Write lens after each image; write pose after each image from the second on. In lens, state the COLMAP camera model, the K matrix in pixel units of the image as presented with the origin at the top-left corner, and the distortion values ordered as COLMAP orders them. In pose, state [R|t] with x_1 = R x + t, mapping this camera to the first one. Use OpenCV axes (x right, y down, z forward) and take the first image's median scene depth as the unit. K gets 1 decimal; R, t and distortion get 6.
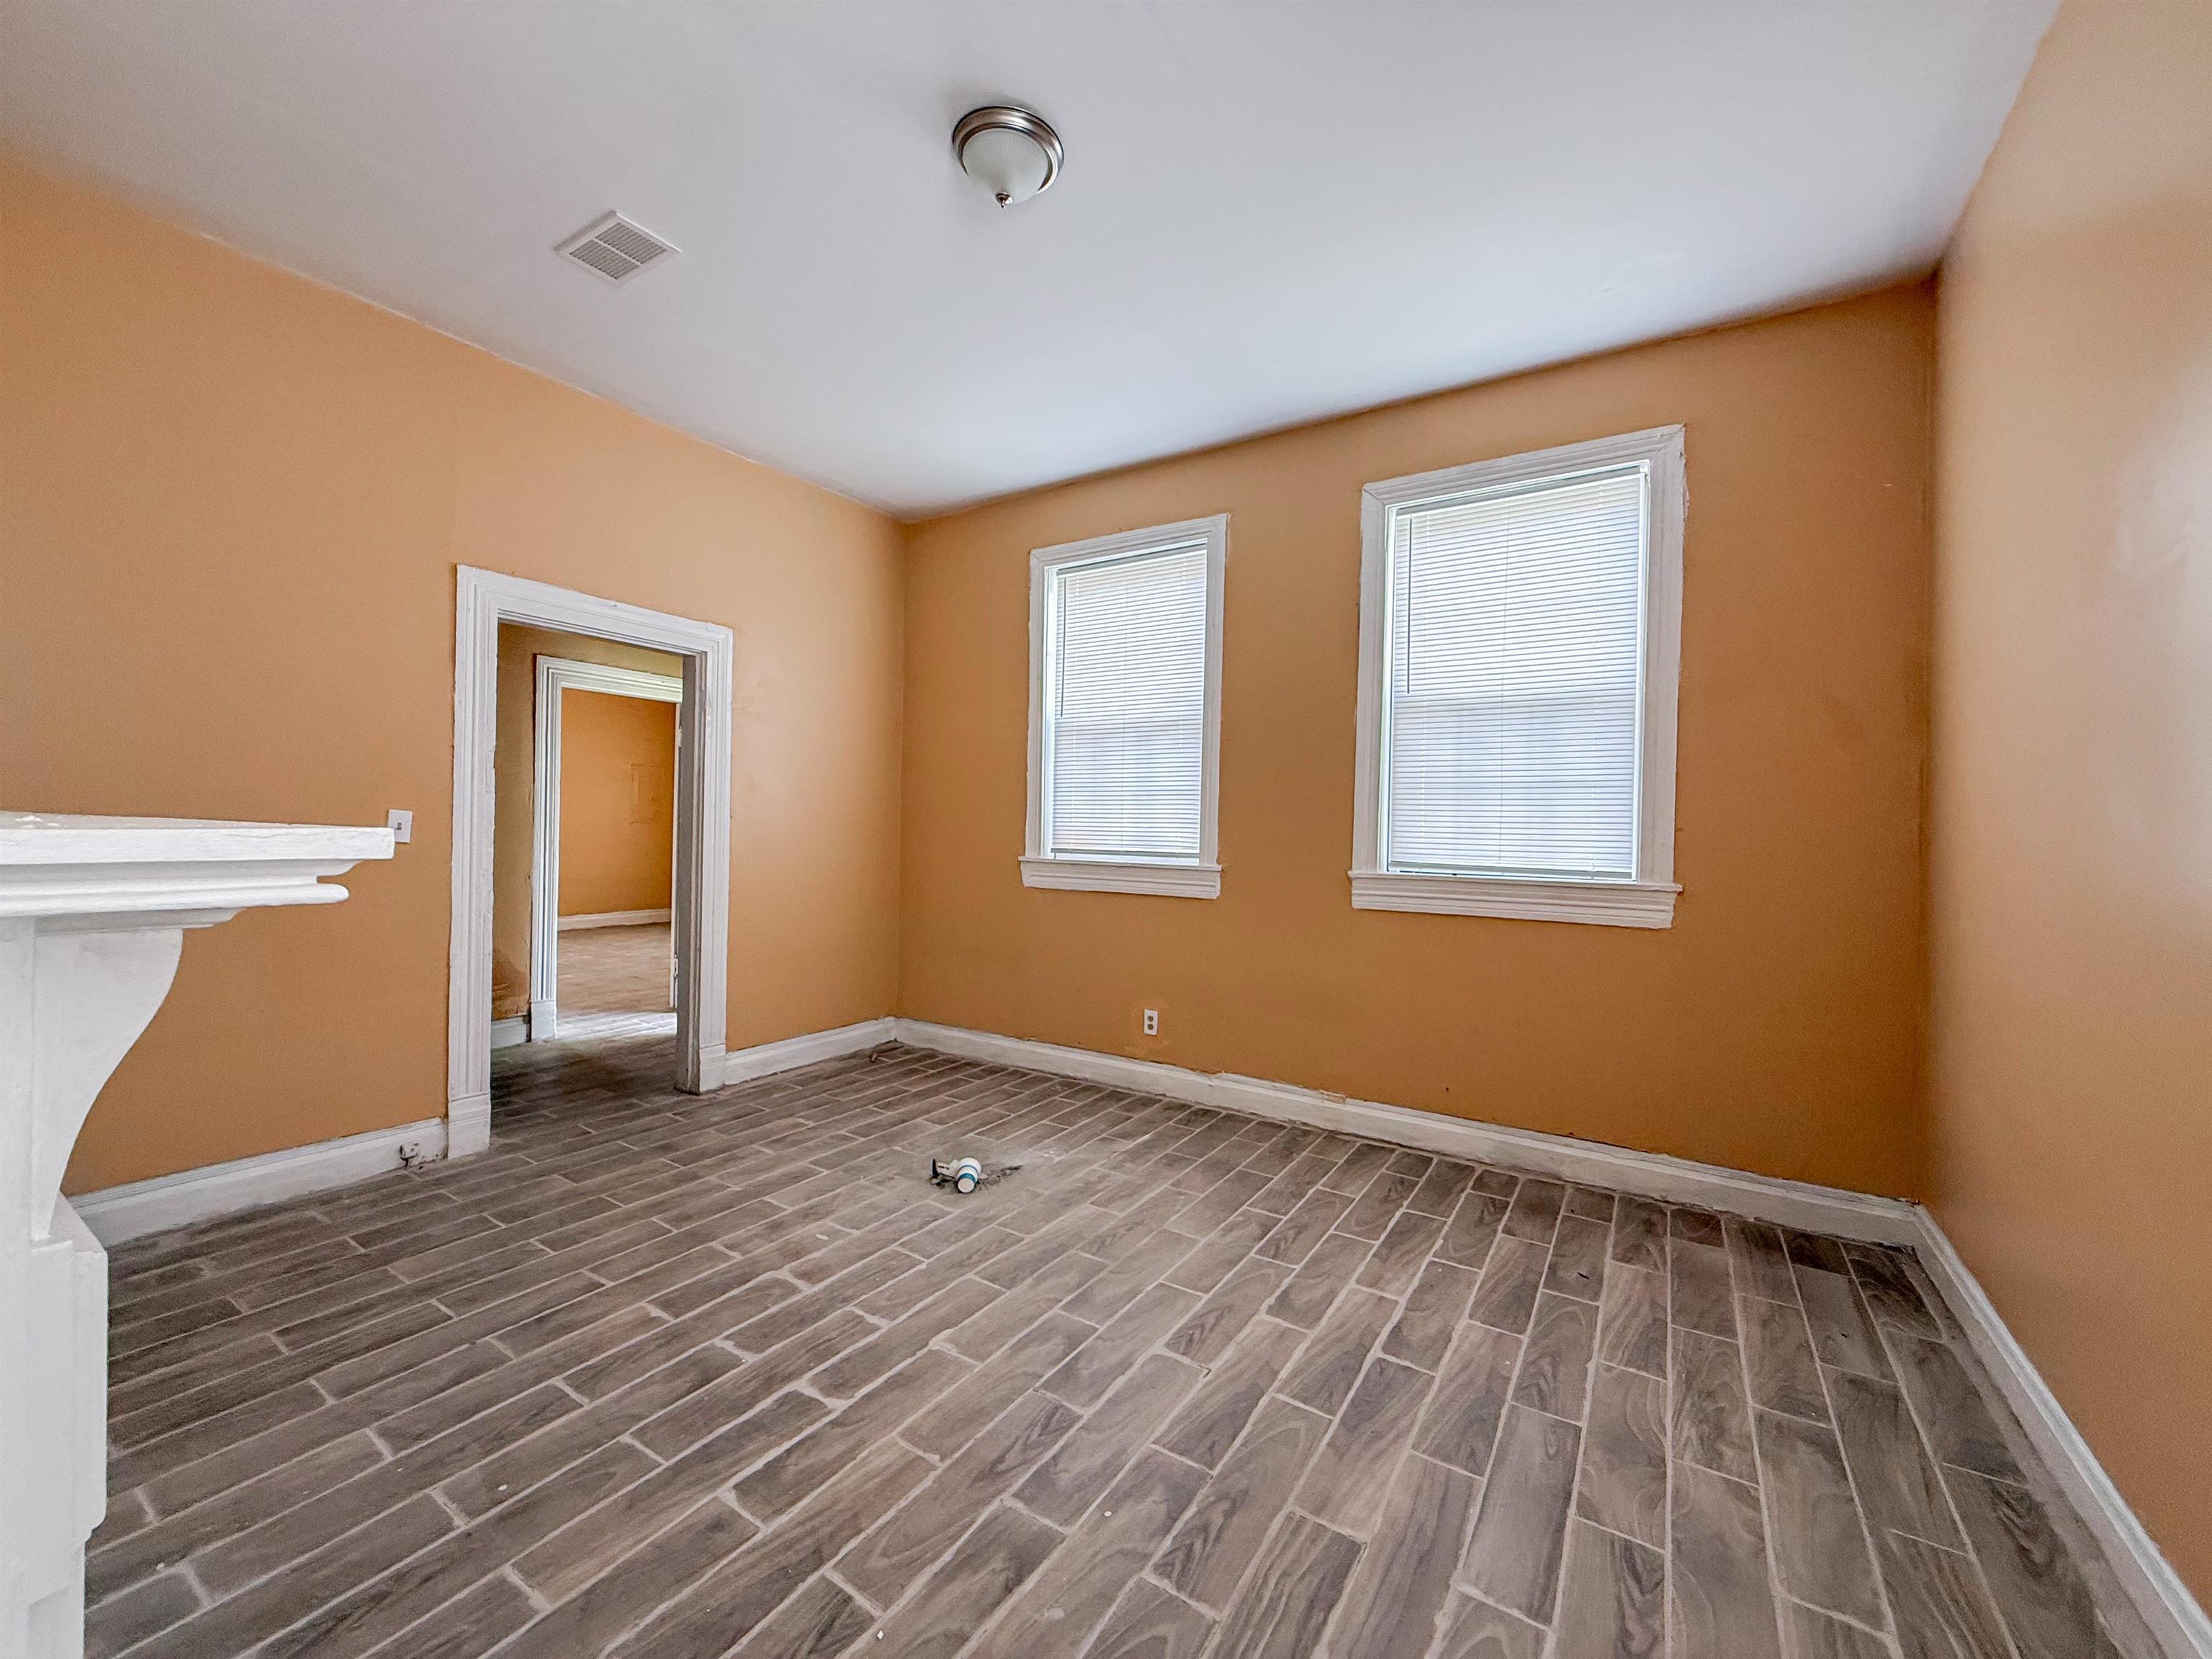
lens RADIAL K [[885.2, 0, 1094.6], [0, 885.2, 833.5], [0, 0, 1]] dist [-0.000176, 0.000121]
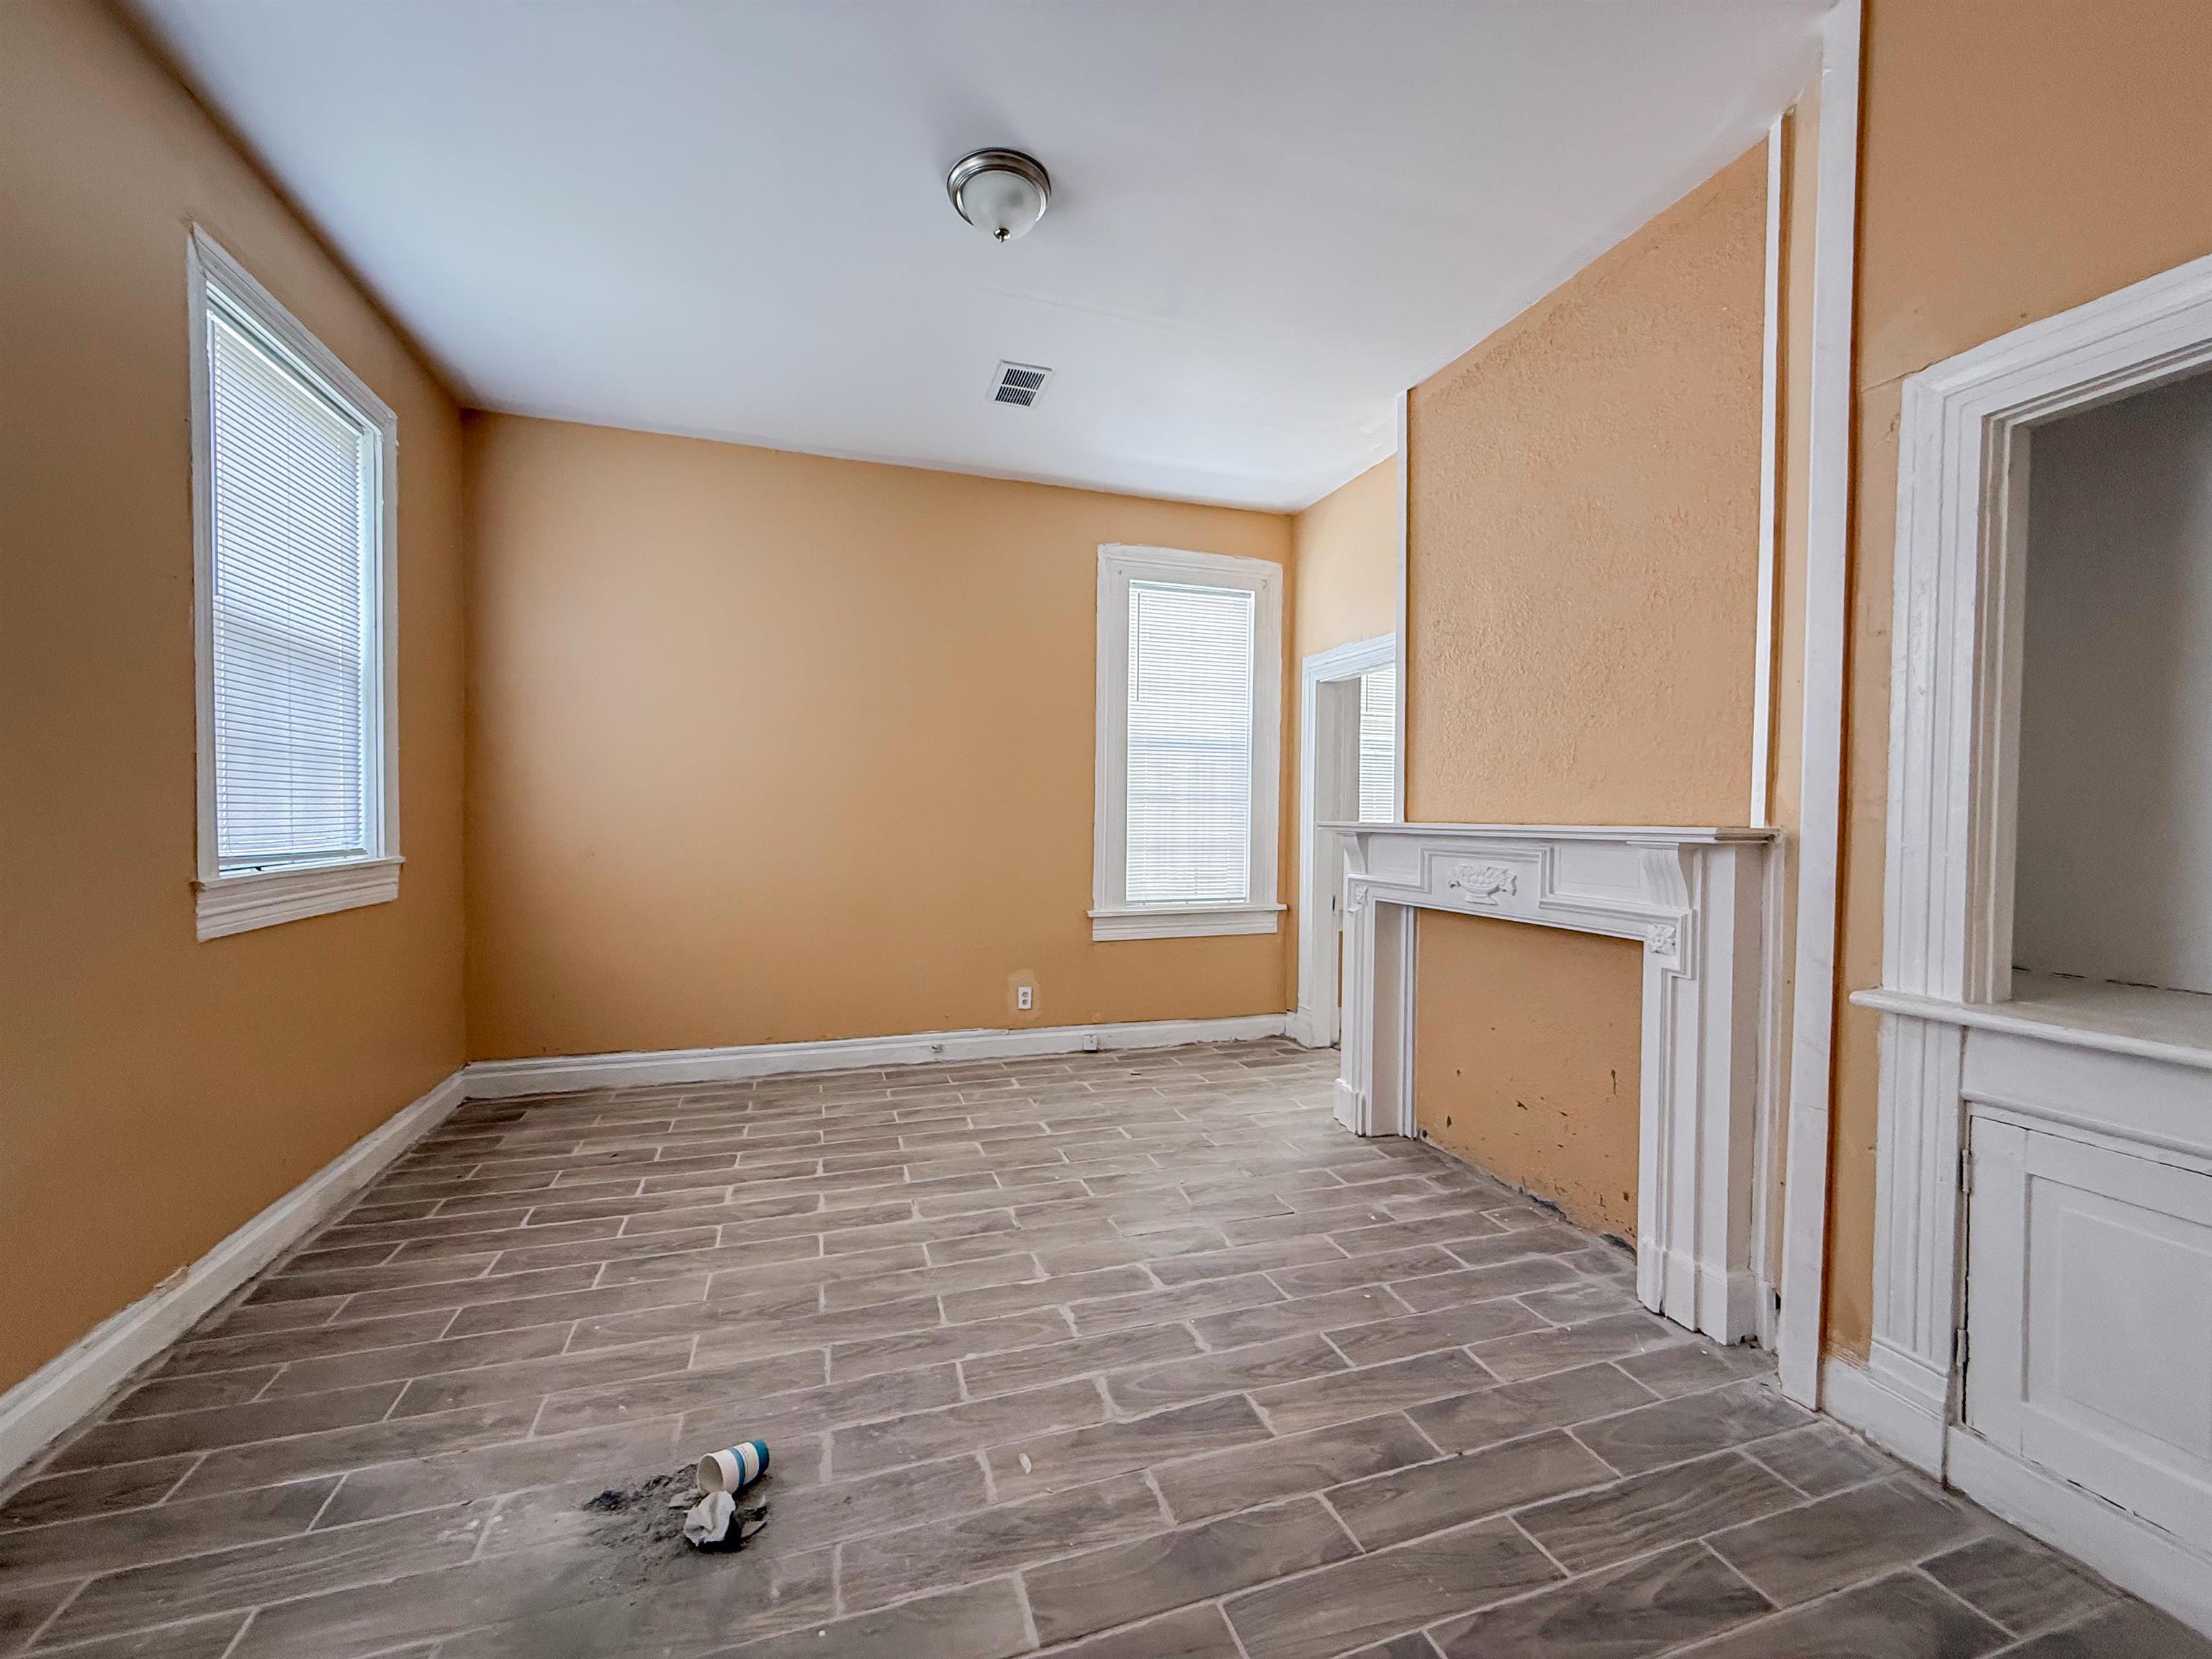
lens RADIAL K [[874.7, 0, 1096.8], [0, 874.7, 830.4], [0, 0, 1]] dist [0.001942, 0.000057]
pose [[-0.779605, -0.037572, 0.625143, -0.773473], [-0.019349, 0.999167, 0.035922, -0.033116], [-0.625972, 0.015909, -0.779683, 1.543770]]
